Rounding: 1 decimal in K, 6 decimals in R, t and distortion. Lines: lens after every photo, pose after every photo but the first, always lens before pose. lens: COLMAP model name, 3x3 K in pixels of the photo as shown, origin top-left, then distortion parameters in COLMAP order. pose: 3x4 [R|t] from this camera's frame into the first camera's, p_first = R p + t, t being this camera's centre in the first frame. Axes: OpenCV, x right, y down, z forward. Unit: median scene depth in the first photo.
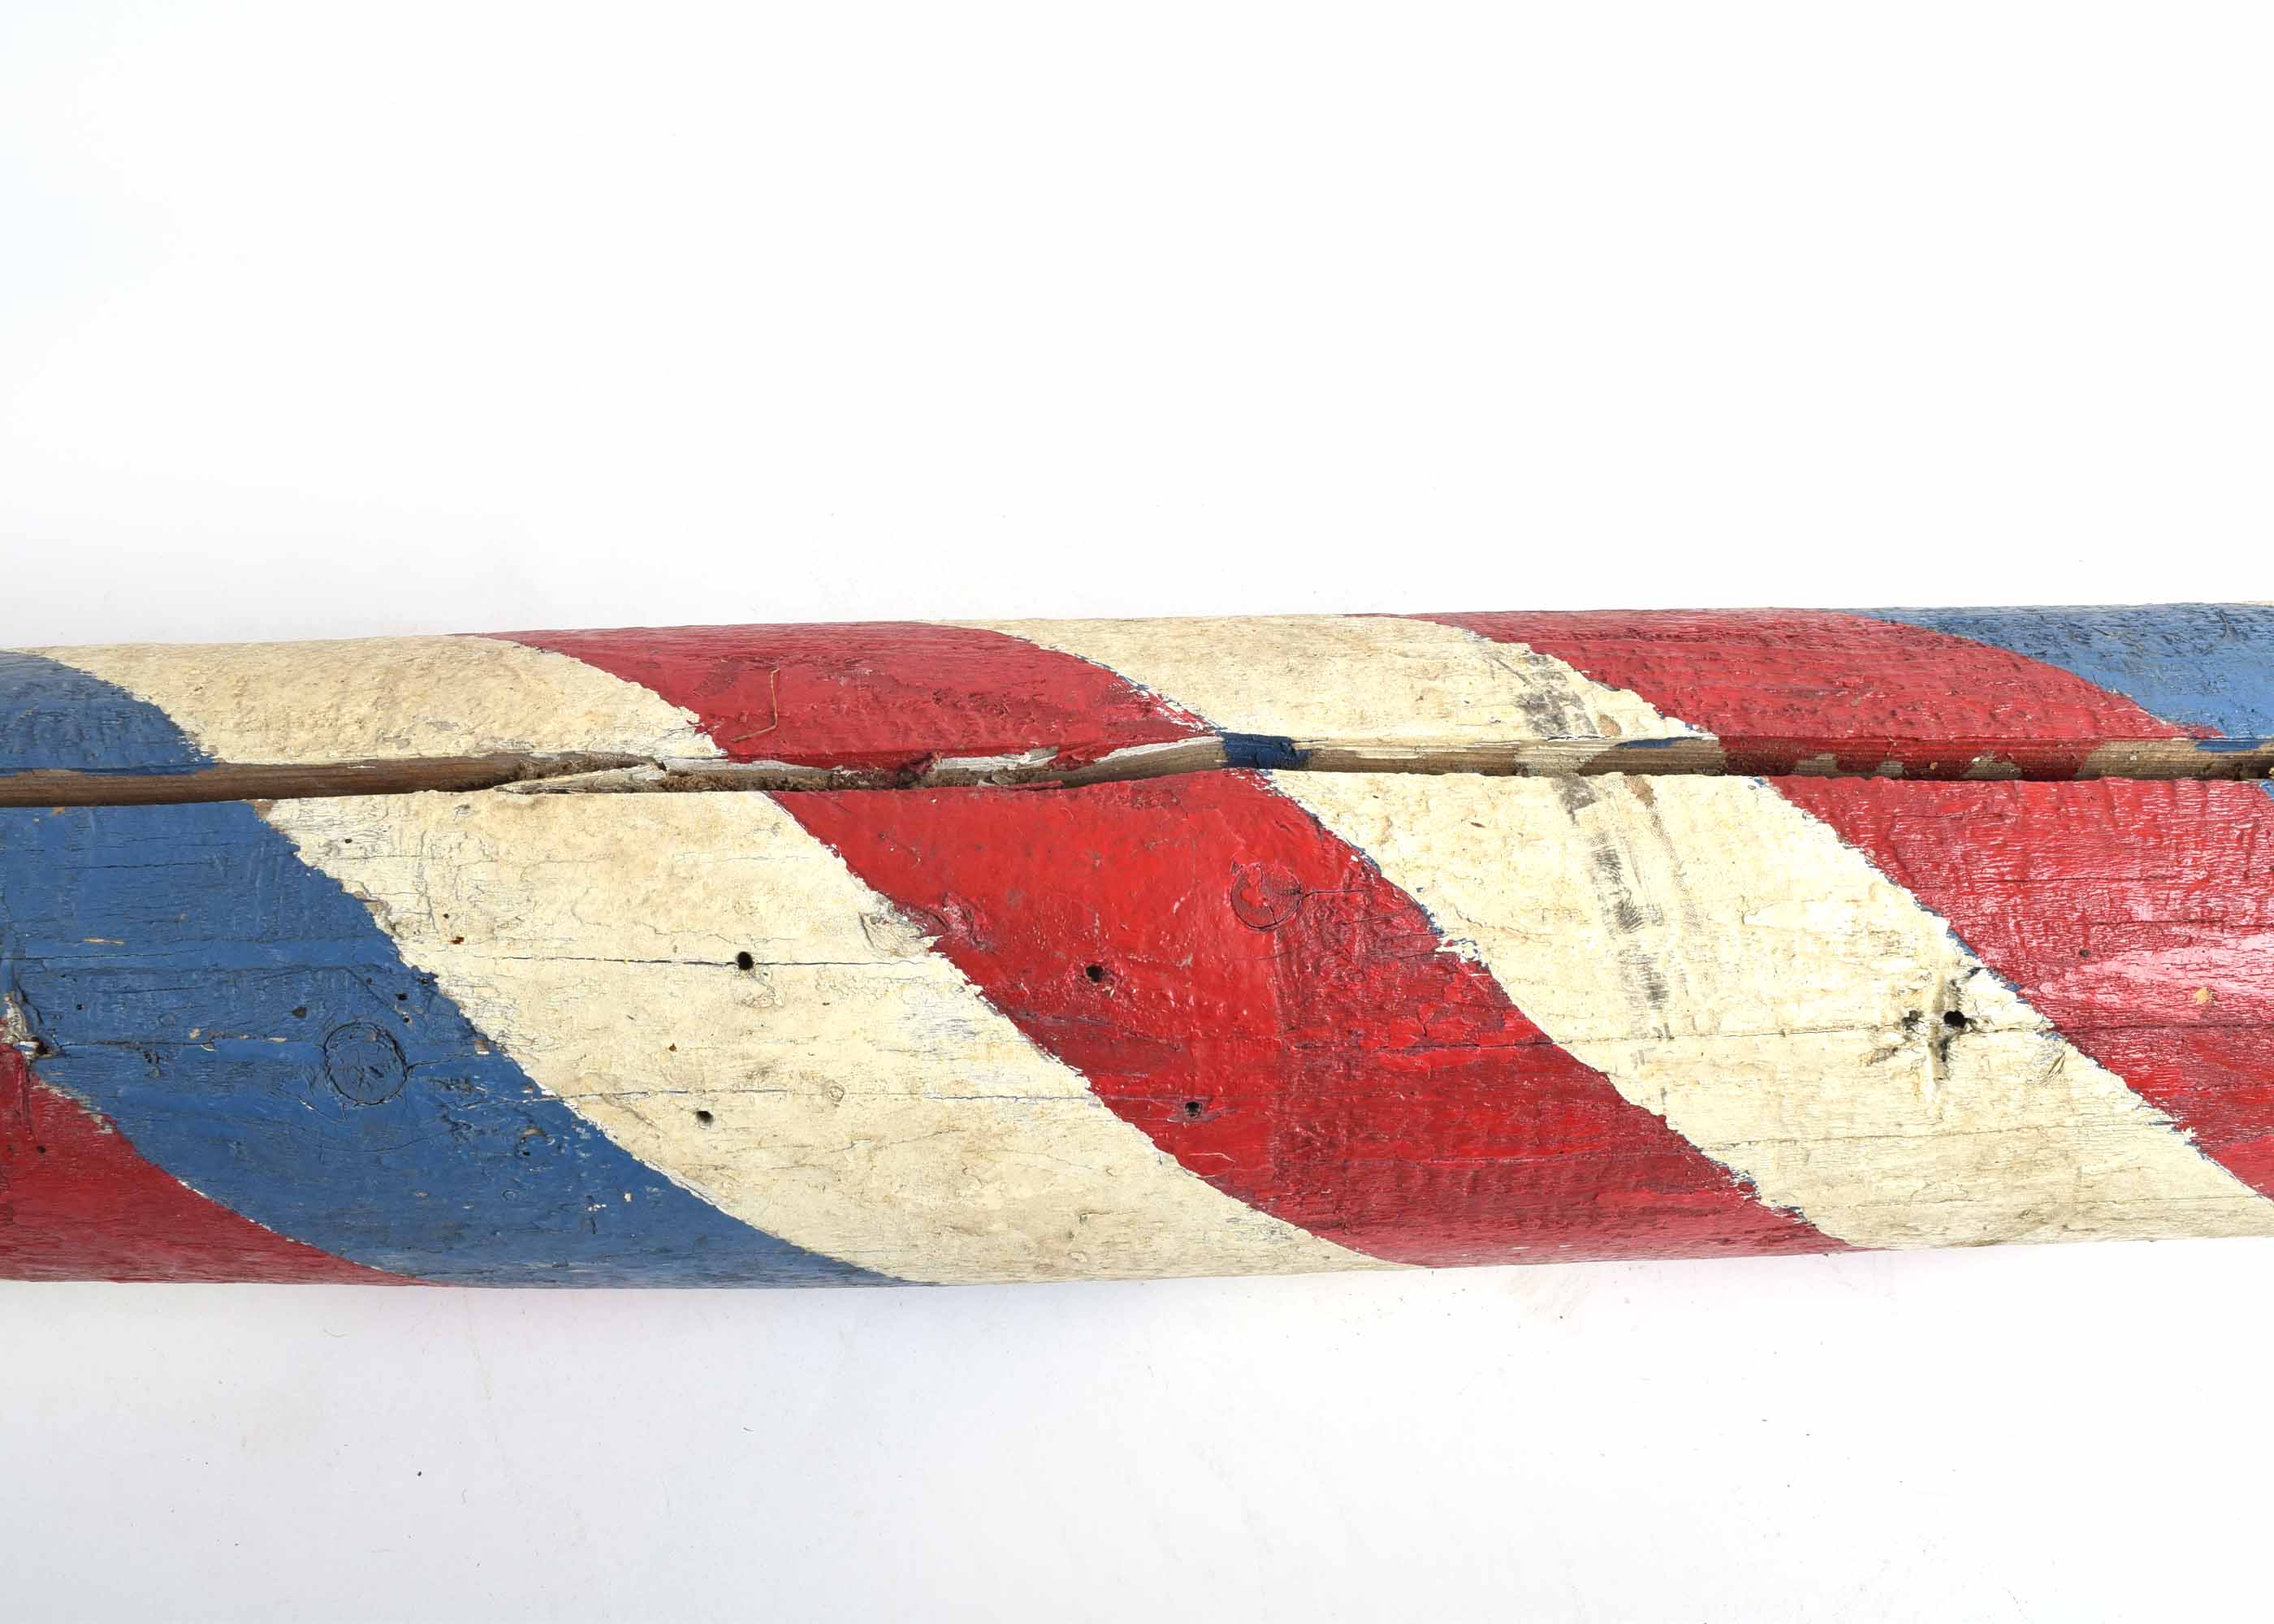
lens RADIAL K [[2300.6, 0, 1136.4], [0, 2300.6, 815.6], [0, 0, 1]] dist [-0.057684, 0.000000]
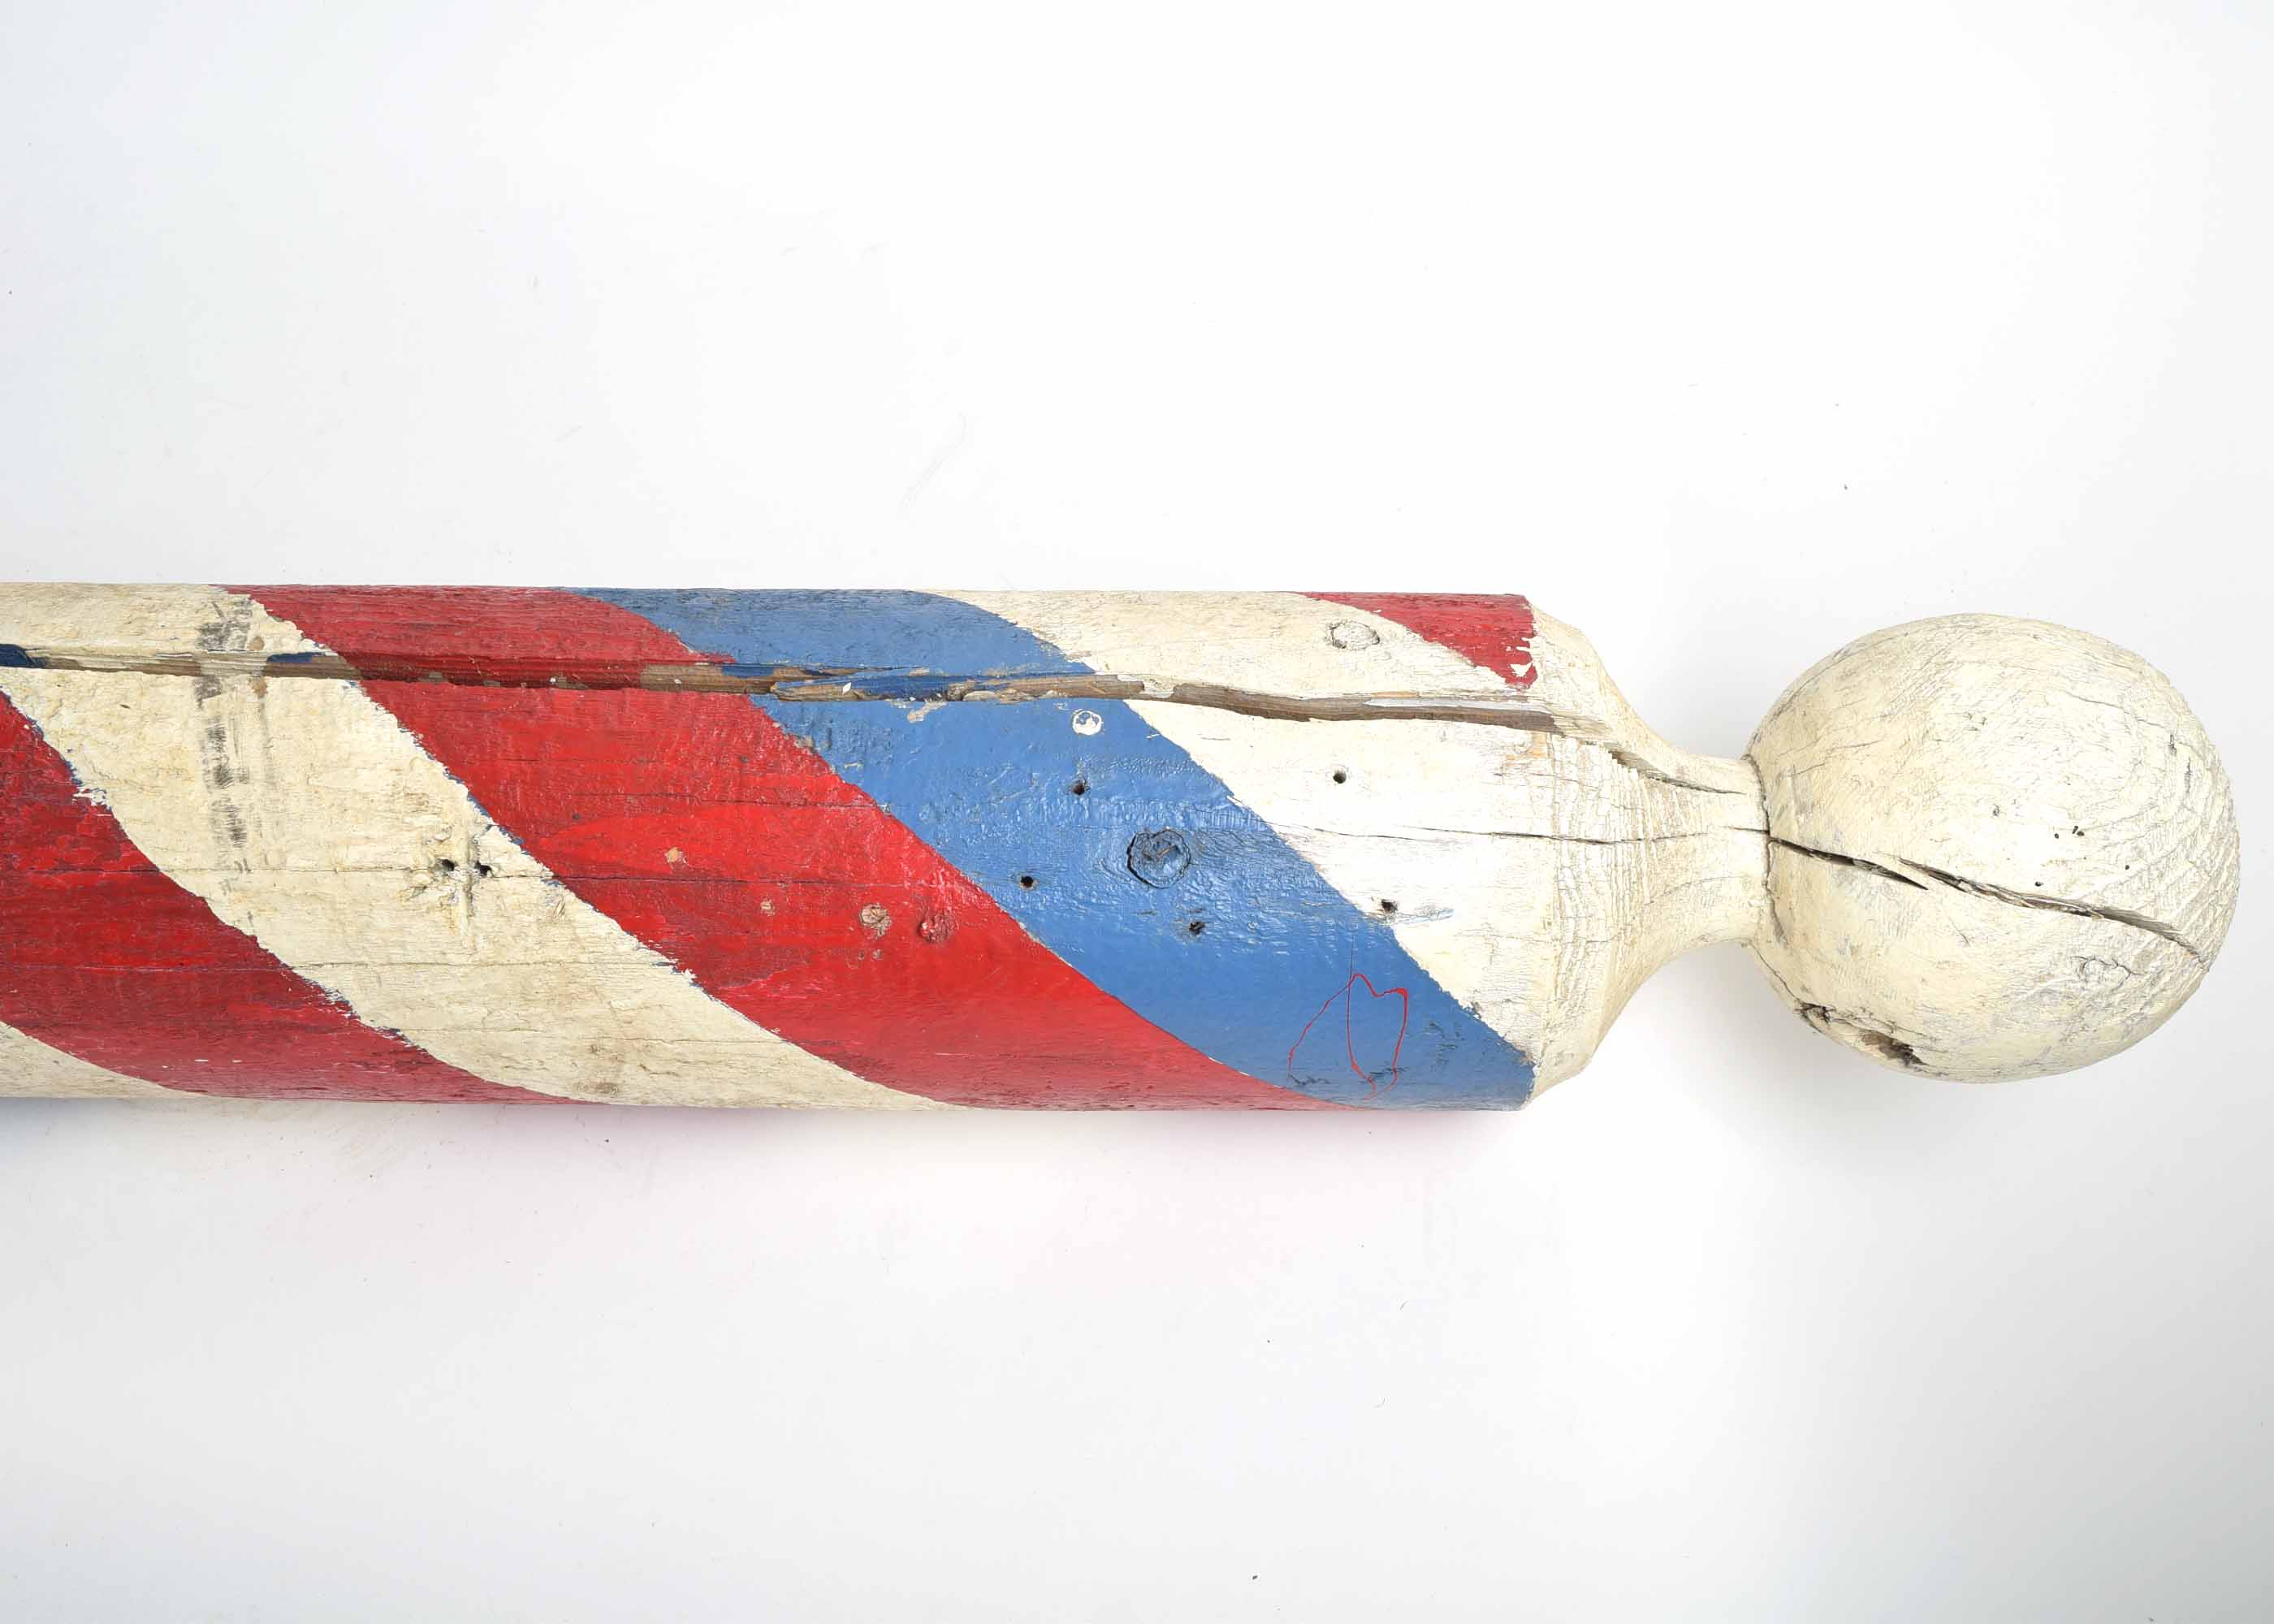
lens RADIAL K [[2300.6, 0, 1138.3], [0, 2300.6, 808.6], [0, 0, 1]] dist [-0.057684, 0.000000]
pose [[0.996998, 0.023467, -0.073787, 0.821739], [-0.034189, 0.988456, -0.147597, 0.233541], [0.069472, 0.149677, 0.986291, -0.236989]]
